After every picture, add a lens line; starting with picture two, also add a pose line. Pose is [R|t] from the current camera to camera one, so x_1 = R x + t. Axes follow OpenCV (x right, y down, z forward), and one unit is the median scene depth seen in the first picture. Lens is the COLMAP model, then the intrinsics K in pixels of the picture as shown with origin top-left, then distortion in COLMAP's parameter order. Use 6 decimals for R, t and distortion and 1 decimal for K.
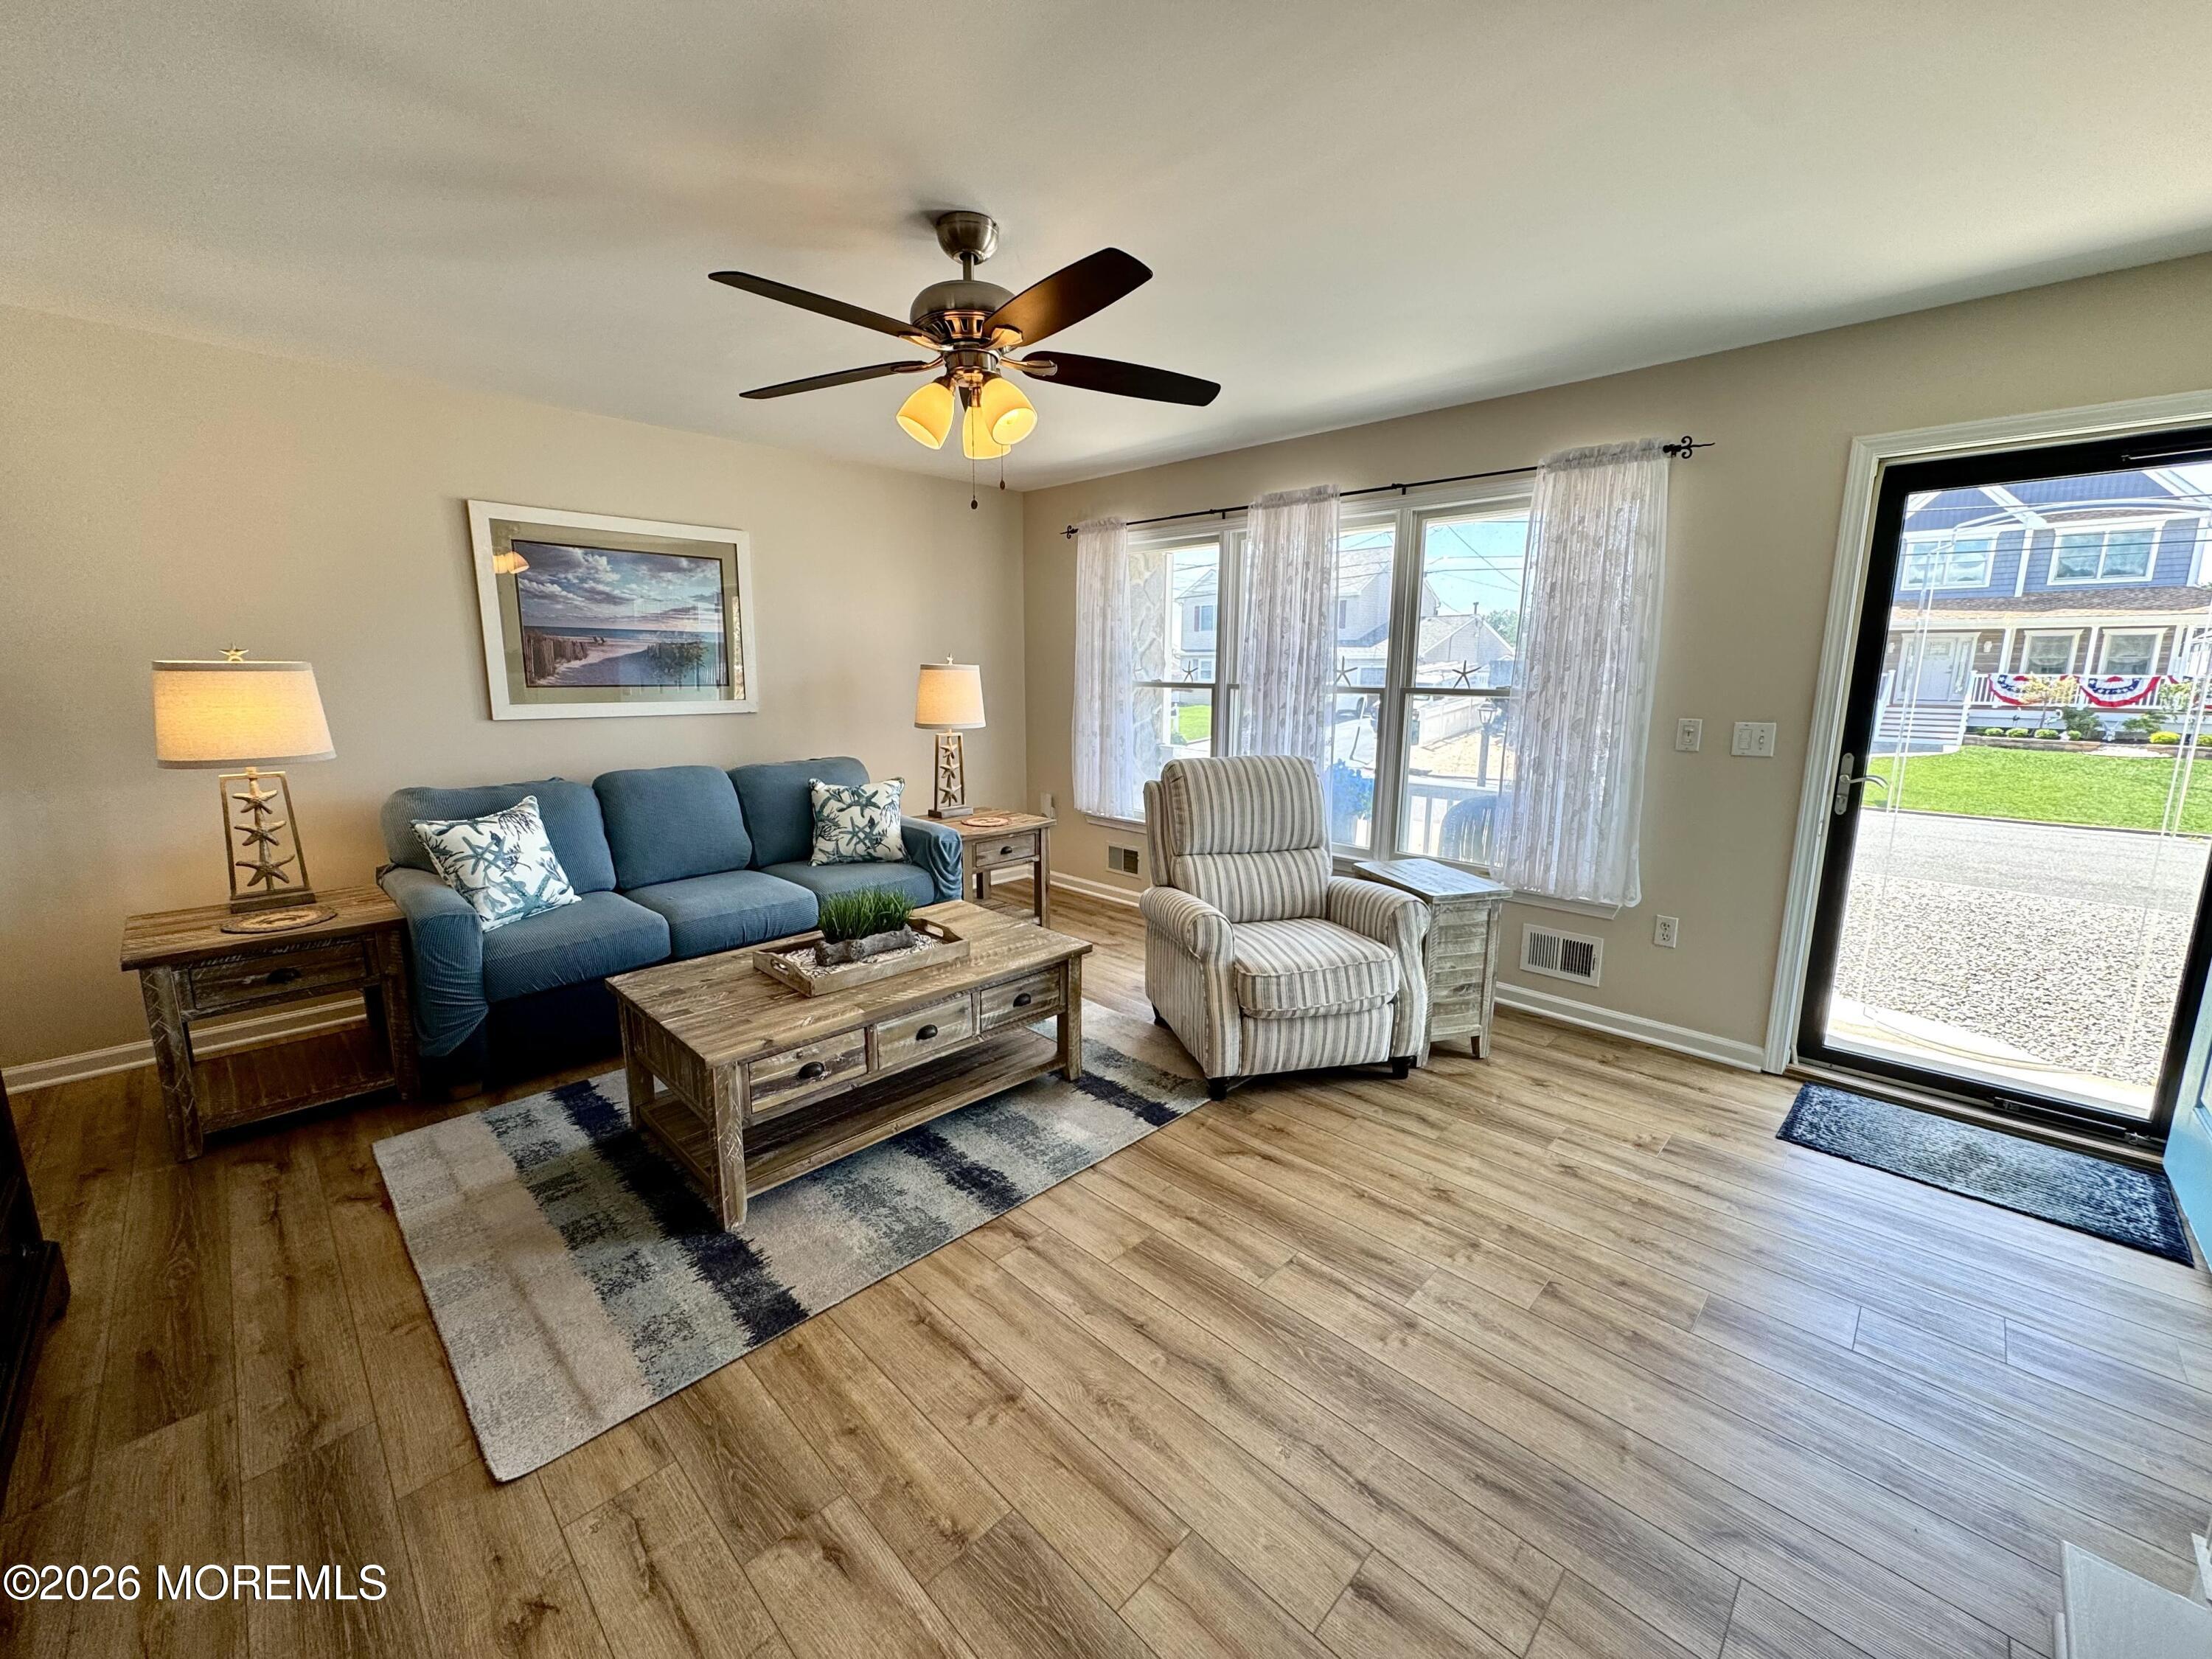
lens RADIAL K [[881.5, 0, 1102.9], [0, 881.5, 825.6], [0, 0, 1]] dist [-0.000695, -0.000146]
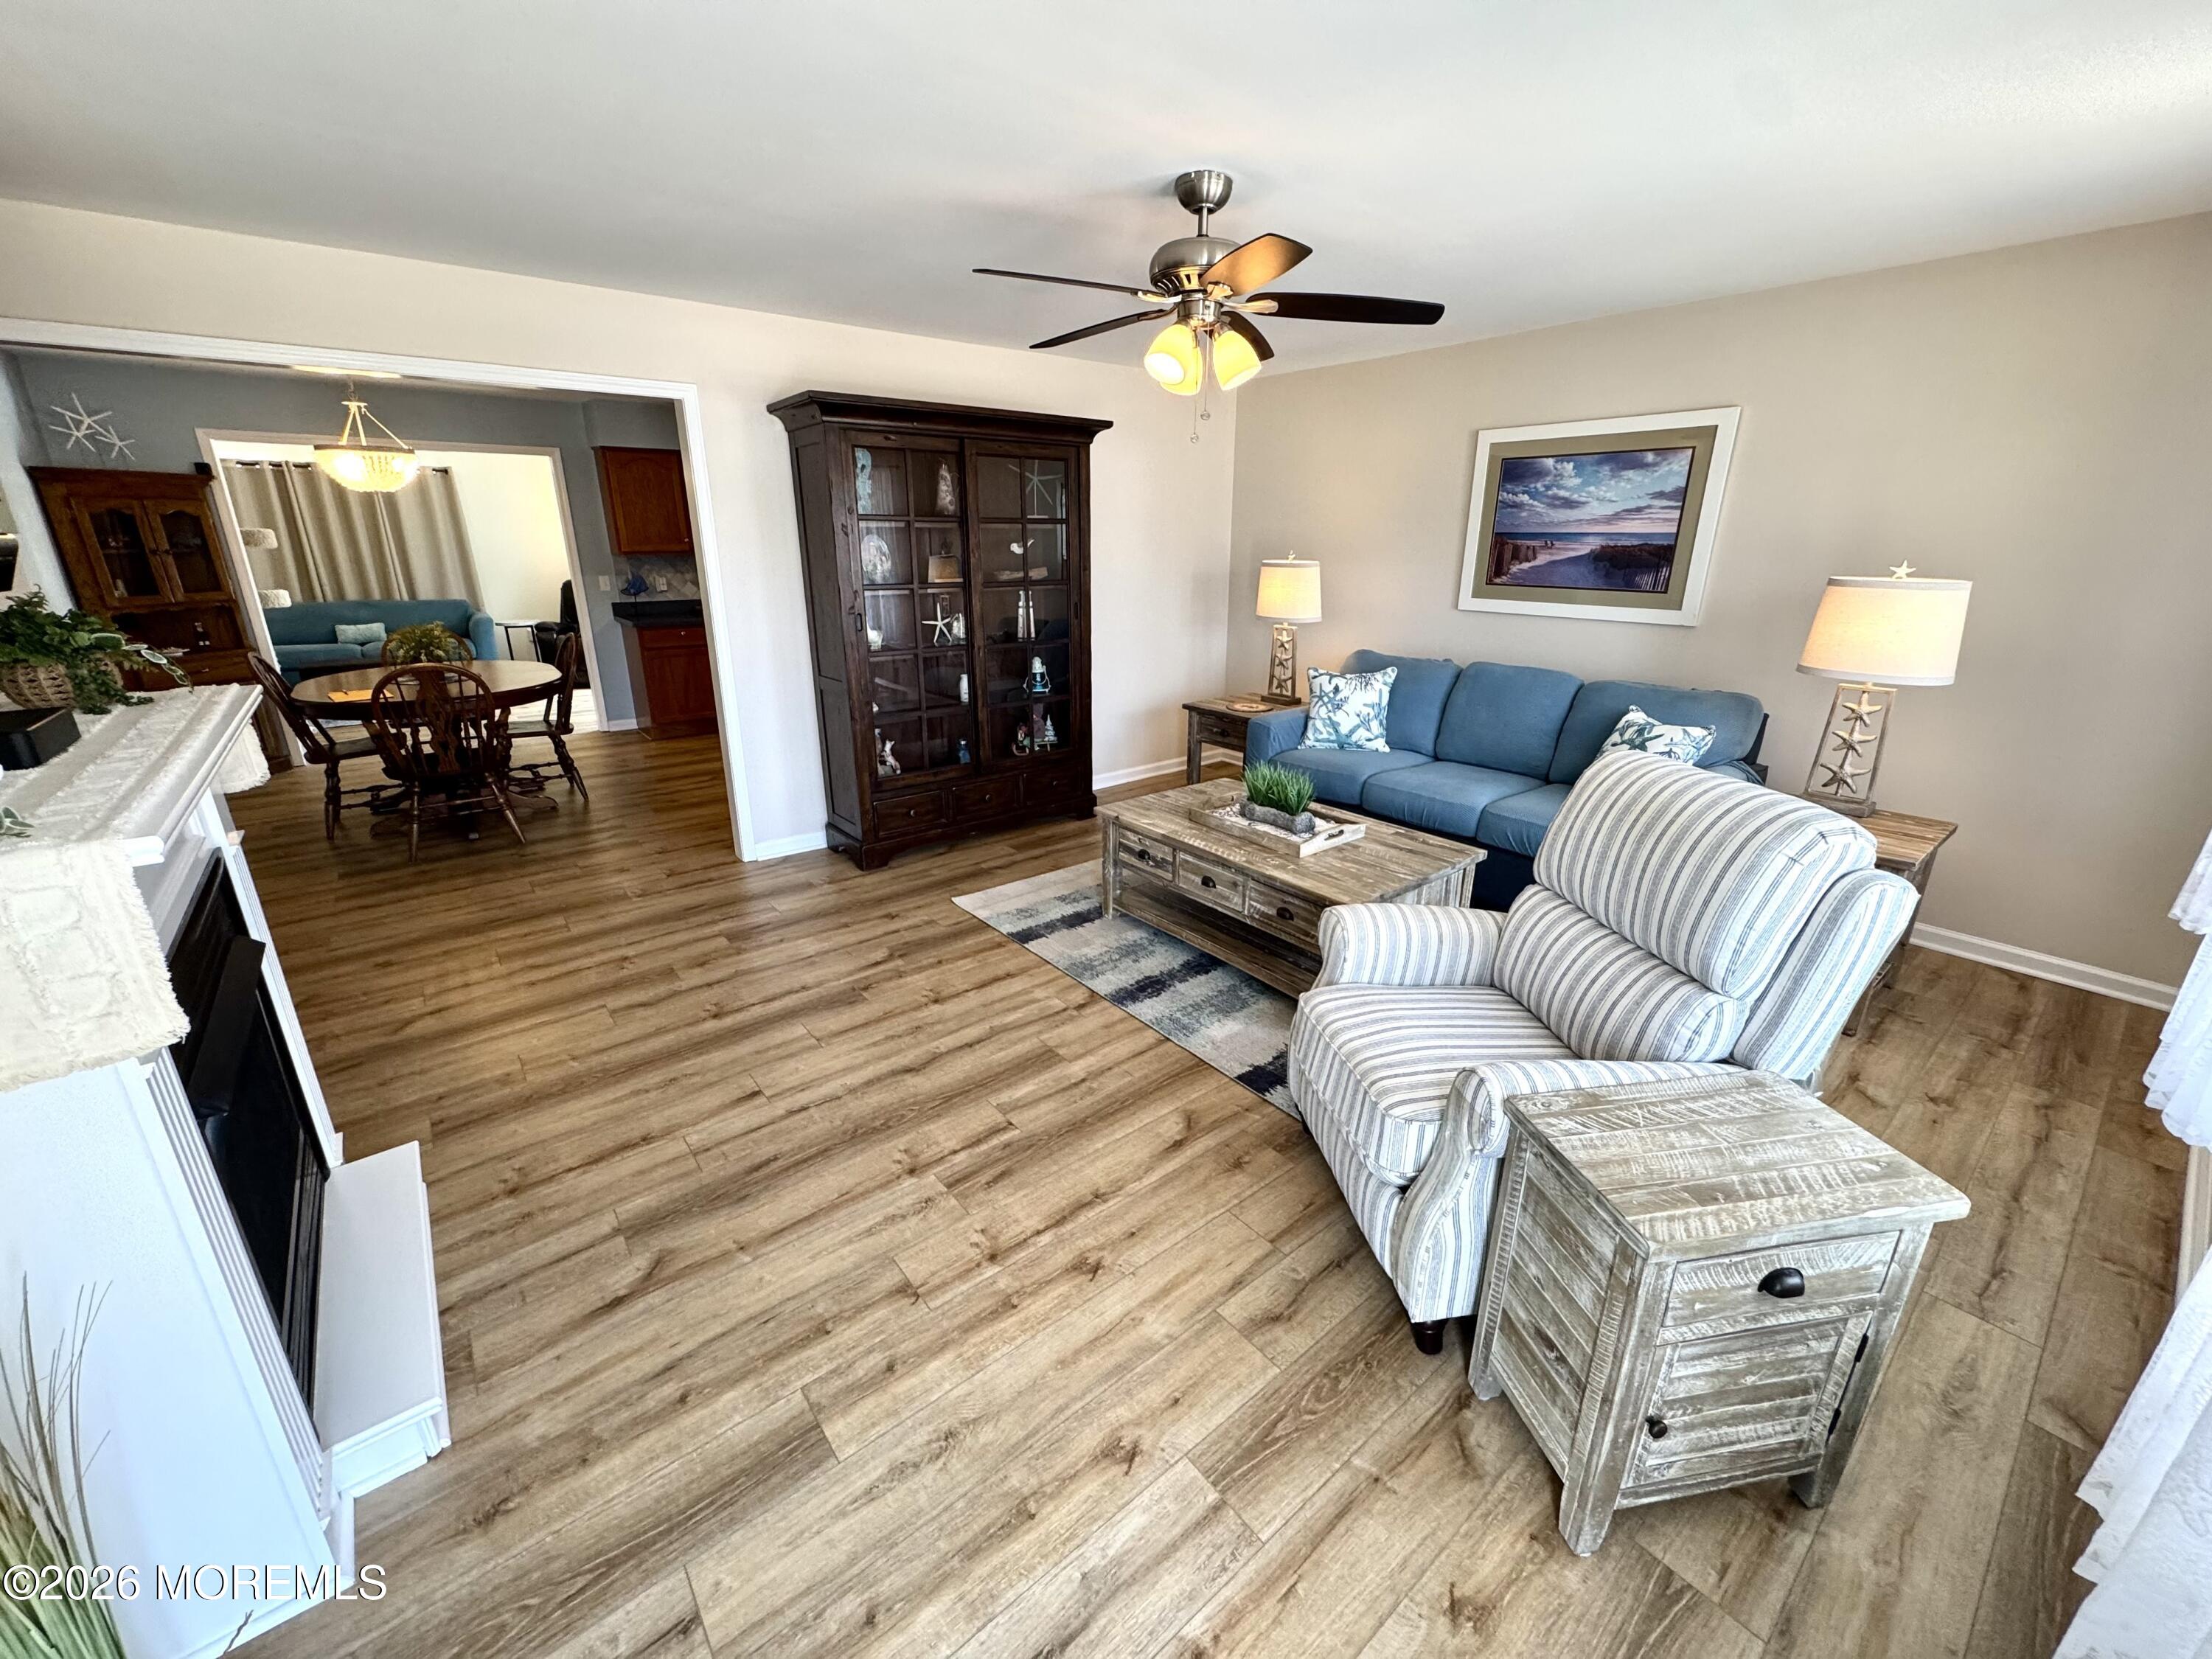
lens RADIAL K [[881.5, 0, 1112.8], [0, 881.5, 824.7], [0, 0, 1]] dist [-0.000695, -0.000146]
pose [[-0.114039, 0.301768, -0.946536, 0.929032], [-0.178173, 0.931092, 0.318310, -0.202877], [0.977369, 0.204947, -0.052414, 0.885860]]
